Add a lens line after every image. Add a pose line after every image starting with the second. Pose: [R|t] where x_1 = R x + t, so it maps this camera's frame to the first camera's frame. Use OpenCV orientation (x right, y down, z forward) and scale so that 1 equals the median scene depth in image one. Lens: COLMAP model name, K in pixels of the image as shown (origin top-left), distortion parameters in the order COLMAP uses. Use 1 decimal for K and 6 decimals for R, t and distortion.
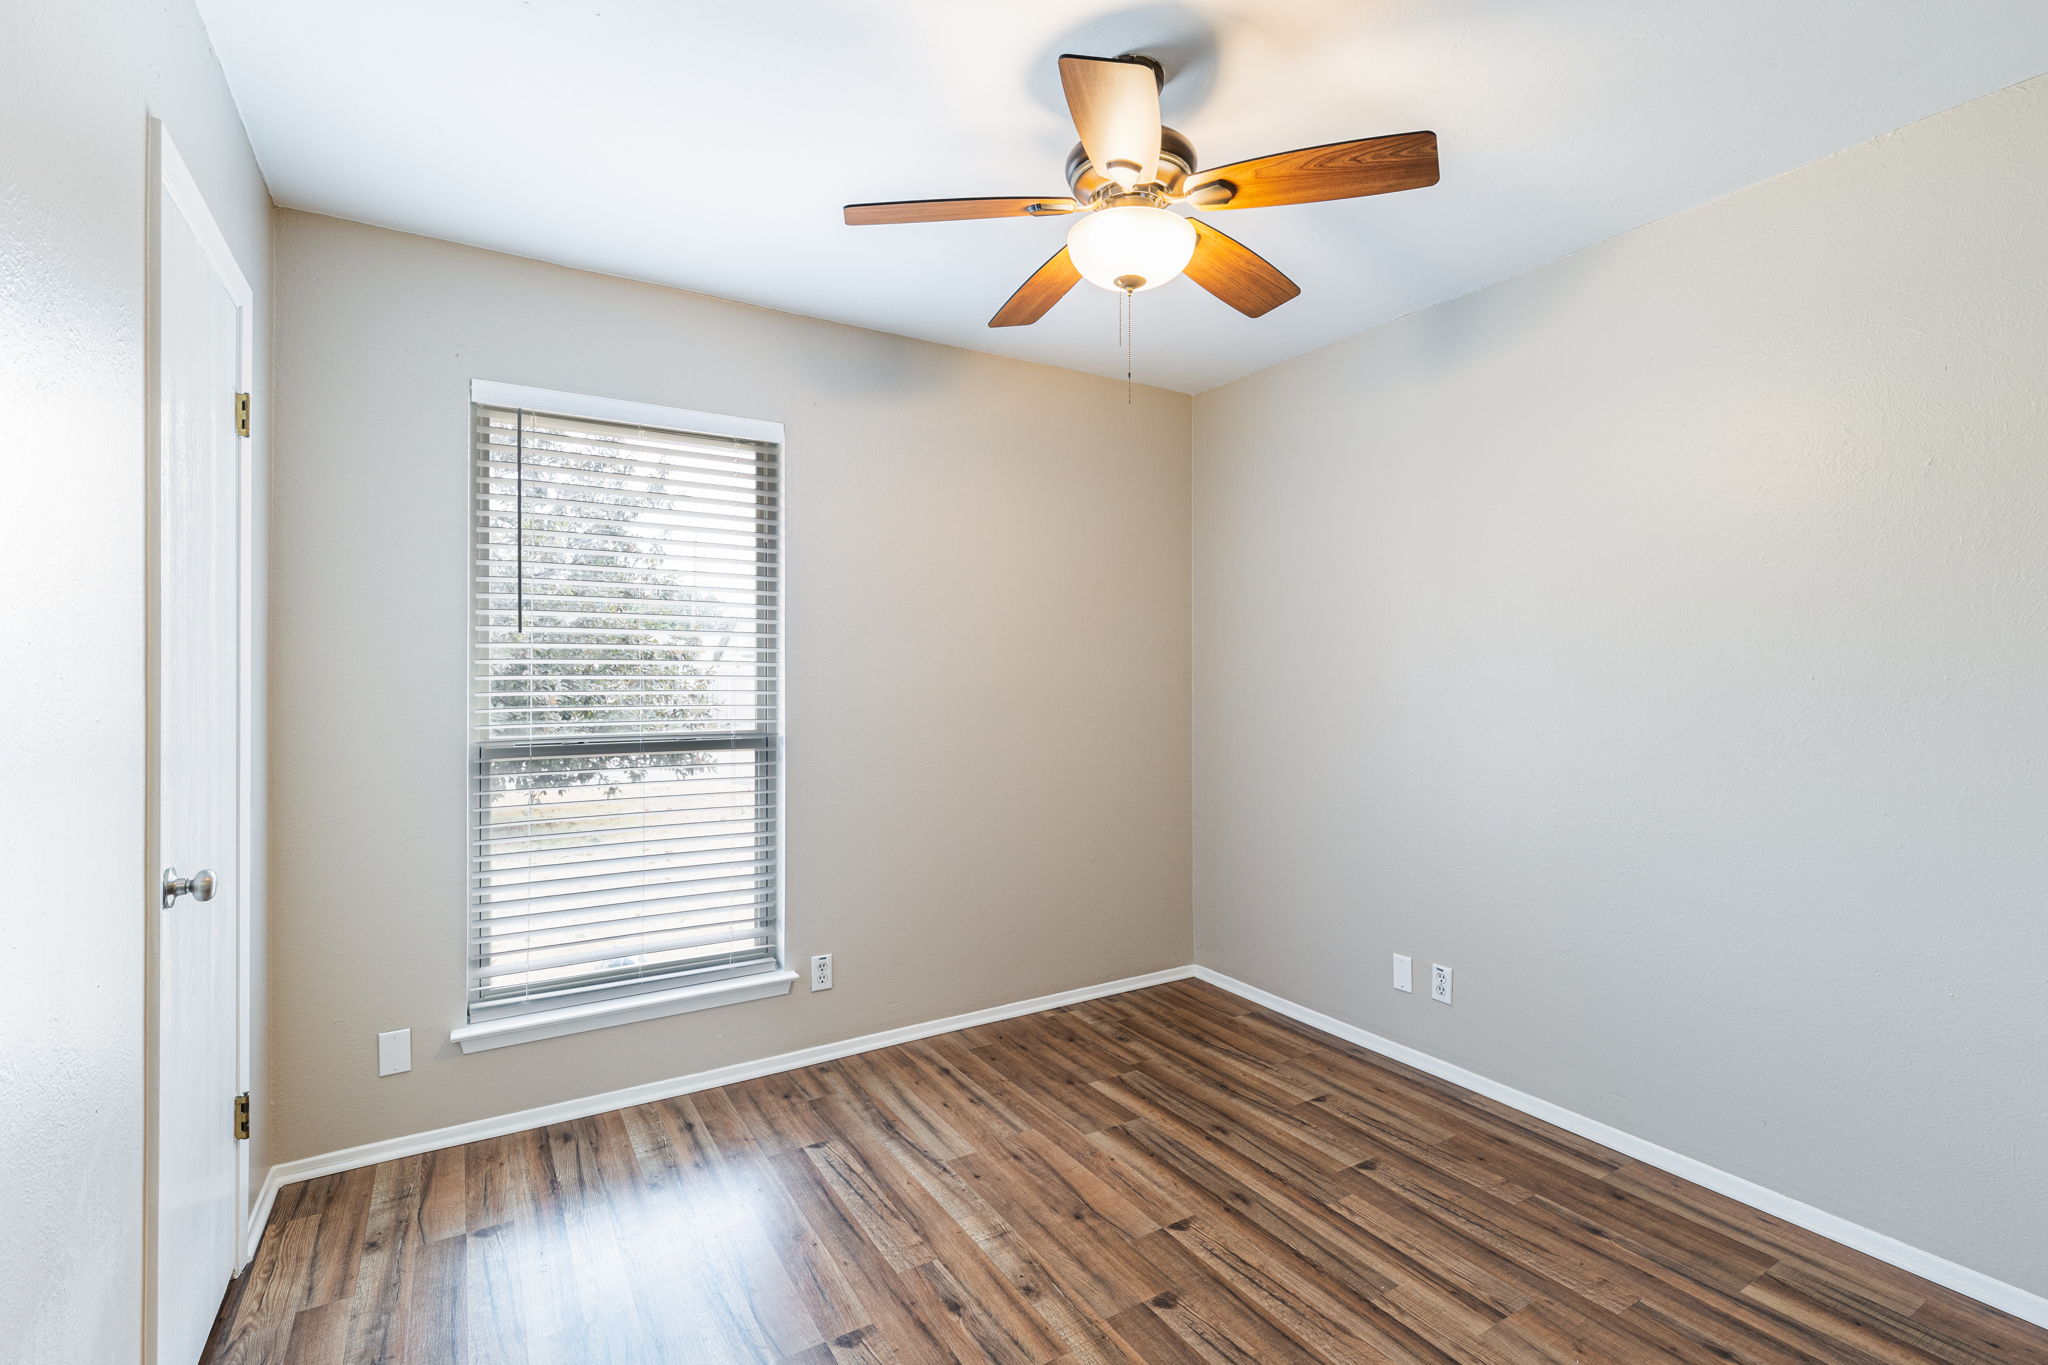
lens RADIAL K [[929.6, 0, 1020.8], [0, 929.6, 673.2], [0, 0, 1]] dist [0.004235, 0.000377]
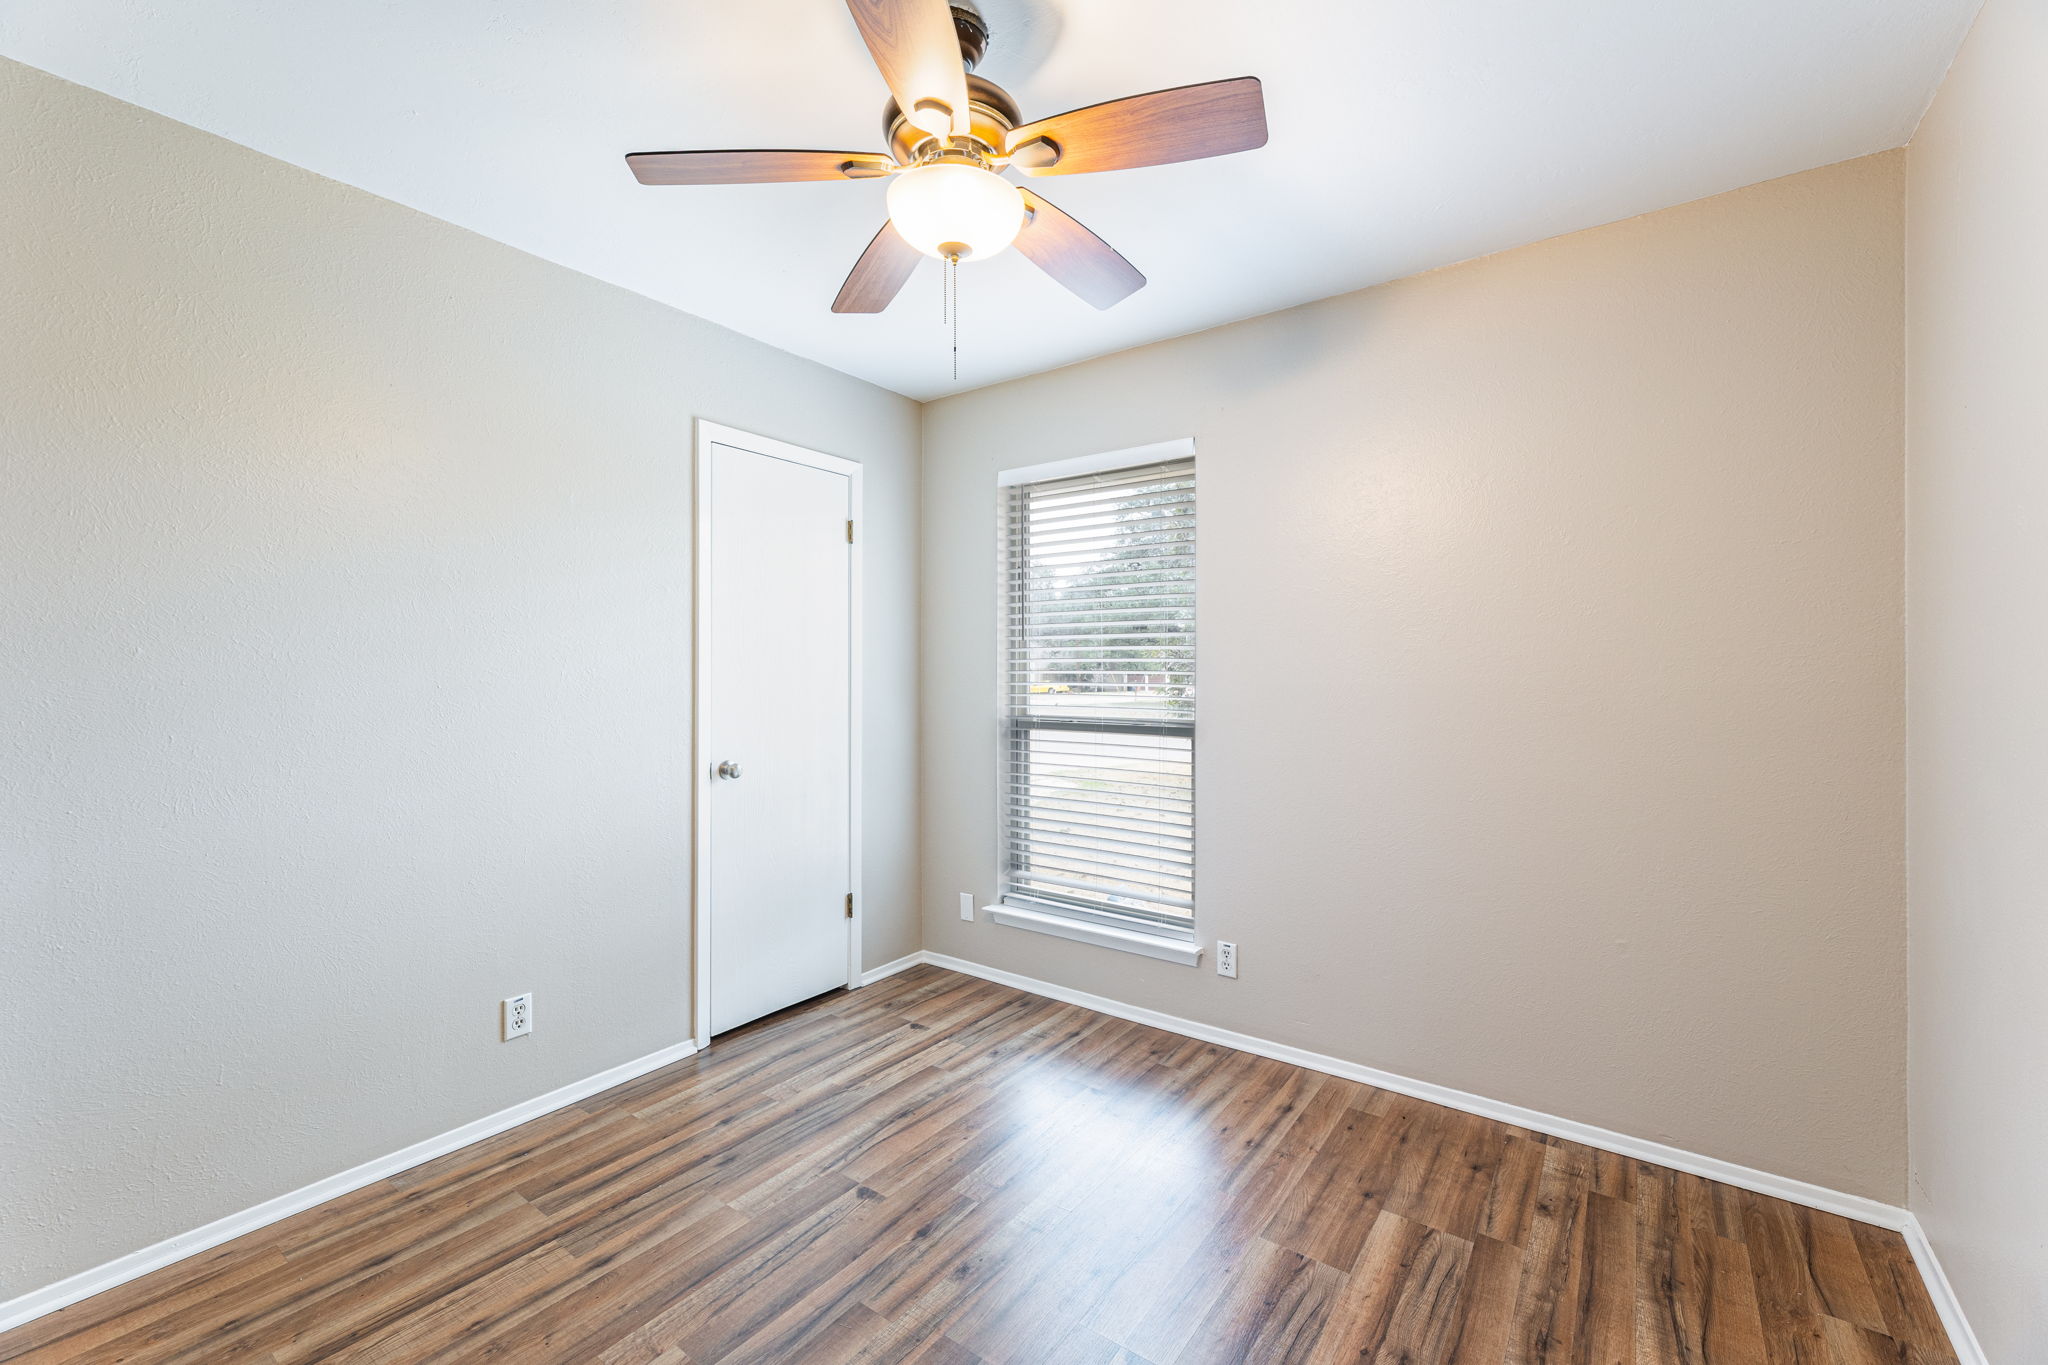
lens RADIAL K [[825.7, 0, 1029.6], [0, 825.7, 665.1], [0, 0, 1]] dist [0.001950, 0.000140]
pose [[0.386727, -0.007768, -0.922161, 0.575524], [0.002717, 0.999970, -0.007284, 0.002292], [0.922190, 0.000311, 0.386737, 0.467461]]
